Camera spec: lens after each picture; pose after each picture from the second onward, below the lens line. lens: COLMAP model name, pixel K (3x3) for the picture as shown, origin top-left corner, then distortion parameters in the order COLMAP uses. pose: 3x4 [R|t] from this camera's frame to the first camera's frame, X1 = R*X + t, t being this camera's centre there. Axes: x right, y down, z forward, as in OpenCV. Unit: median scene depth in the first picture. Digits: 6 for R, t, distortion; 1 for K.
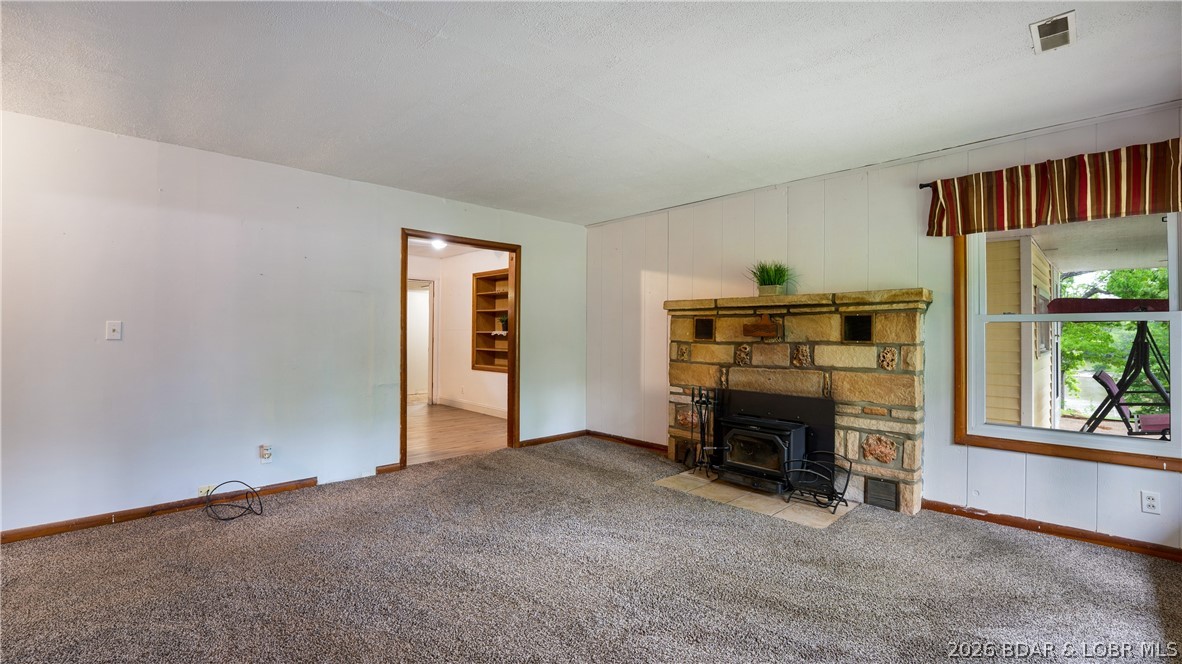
lens RADIAL K [[461.1, 0, 591.0], [0, 461.1, 332.0], [0, 0, 1]] dist [-0.000883, -0.000086]
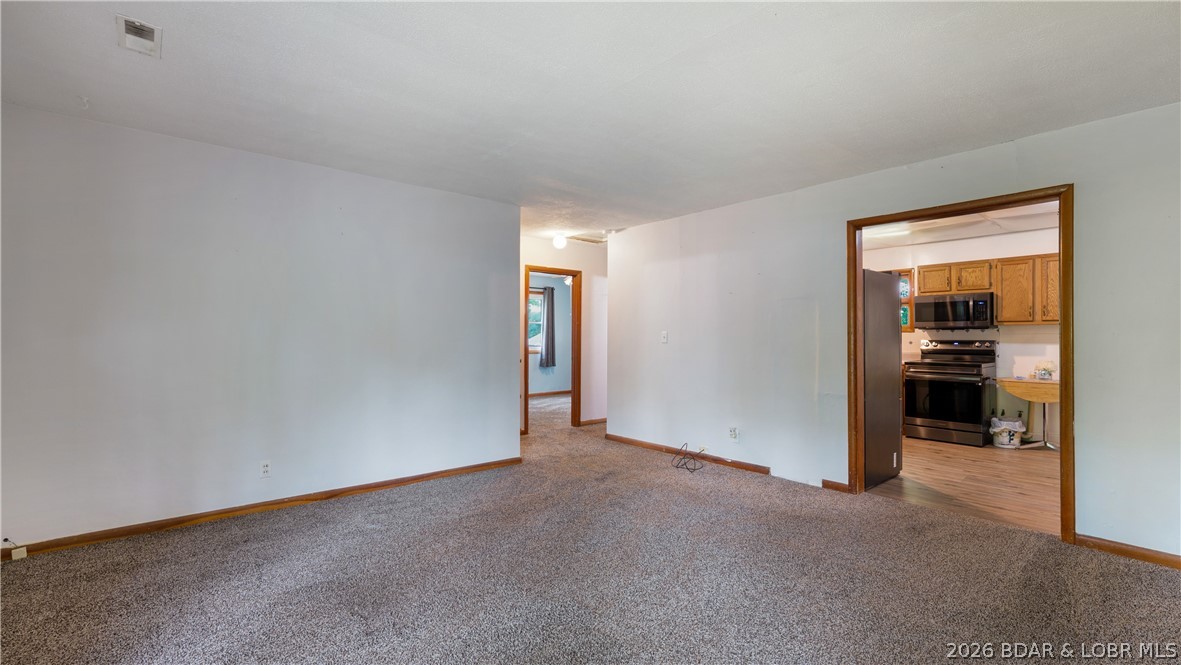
lens RADIAL K [[501.7, 0, 588.3], [0, 501.7, 327.8], [0, 0, 1]] dist [0.000362, 0.000068]
pose [[0.005626, -0.013248, -0.999896, 0.632290], [0.010276, 0.999860, -0.013190, -0.013254], [0.999931, -0.010201, 0.005761, 0.560839]]
